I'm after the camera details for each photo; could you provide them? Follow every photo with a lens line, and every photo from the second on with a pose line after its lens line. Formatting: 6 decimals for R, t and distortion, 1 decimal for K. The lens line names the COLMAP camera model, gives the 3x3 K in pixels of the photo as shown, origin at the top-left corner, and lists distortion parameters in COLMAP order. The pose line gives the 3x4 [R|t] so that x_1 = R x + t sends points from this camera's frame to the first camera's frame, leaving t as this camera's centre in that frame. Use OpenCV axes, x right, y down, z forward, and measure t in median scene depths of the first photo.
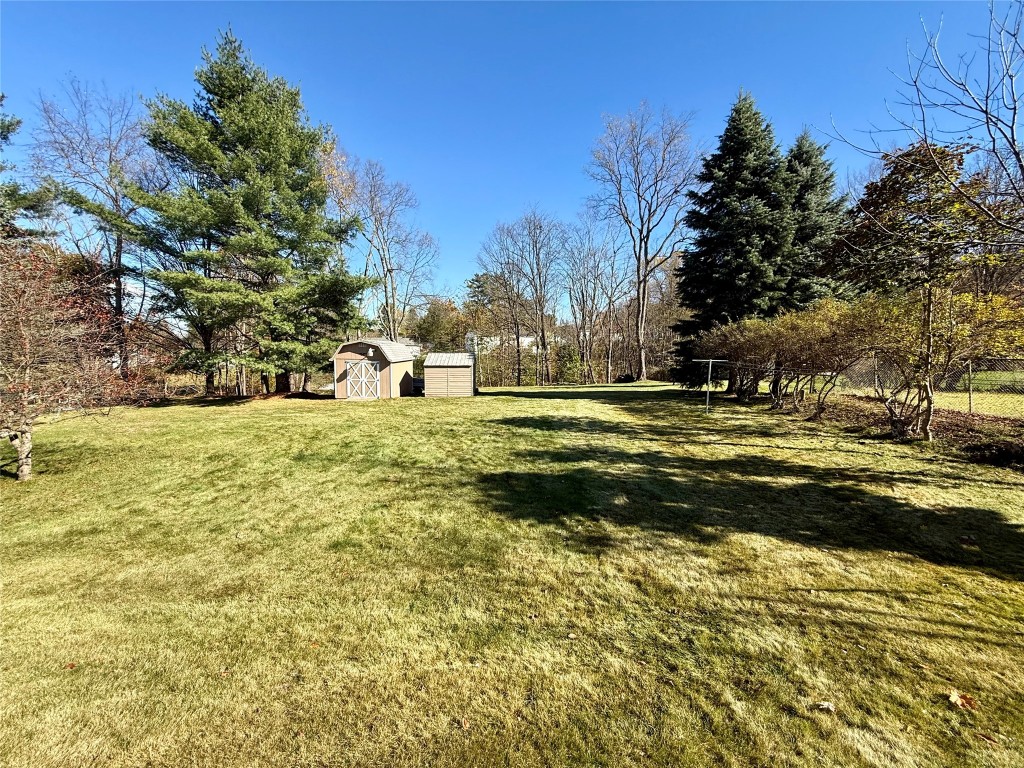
lens RADIAL K [[406.8, 0, 512.0], [0, 406.8, 384.0], [0, 0, 1]] dist [-0.000334, 0.000002]
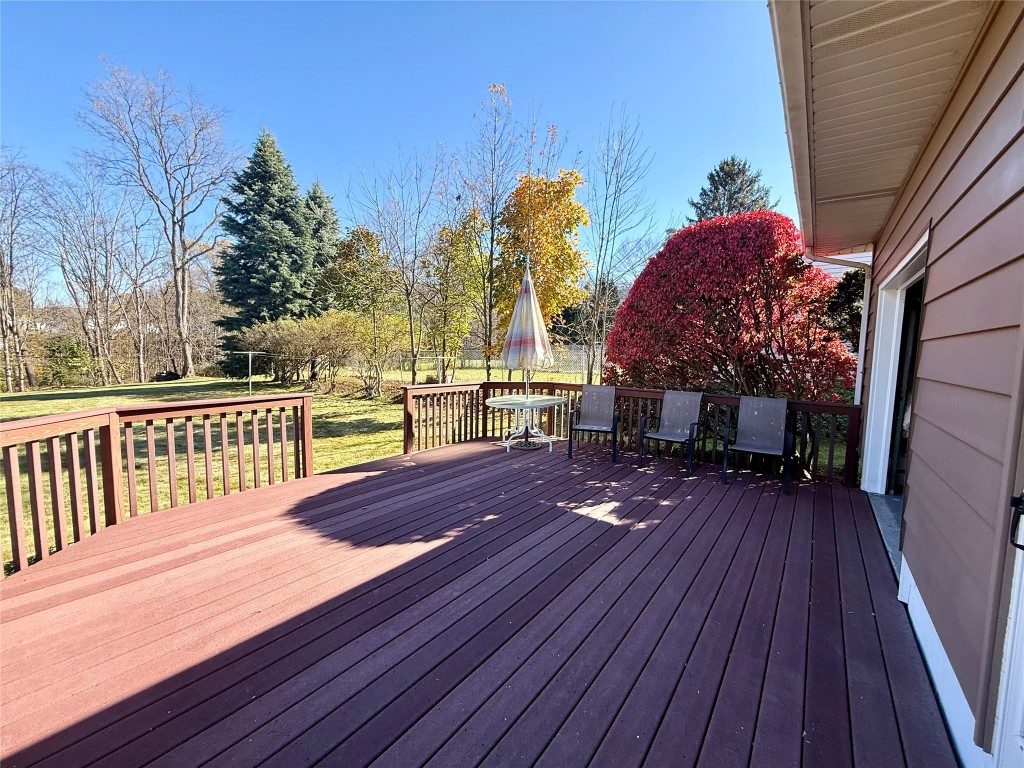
lens RADIAL K [[406.8, 0, 512.0], [0, 406.8, 384.0], [0, 0, 1]] dist [-0.000334, 0.000002]
pose [[0.563551, -0.066485, 0.823402, -0.054451], [0.057557, 0.997494, 0.041149, 0.021475], [-0.824074, 0.024203, 0.565965, -0.234822]]
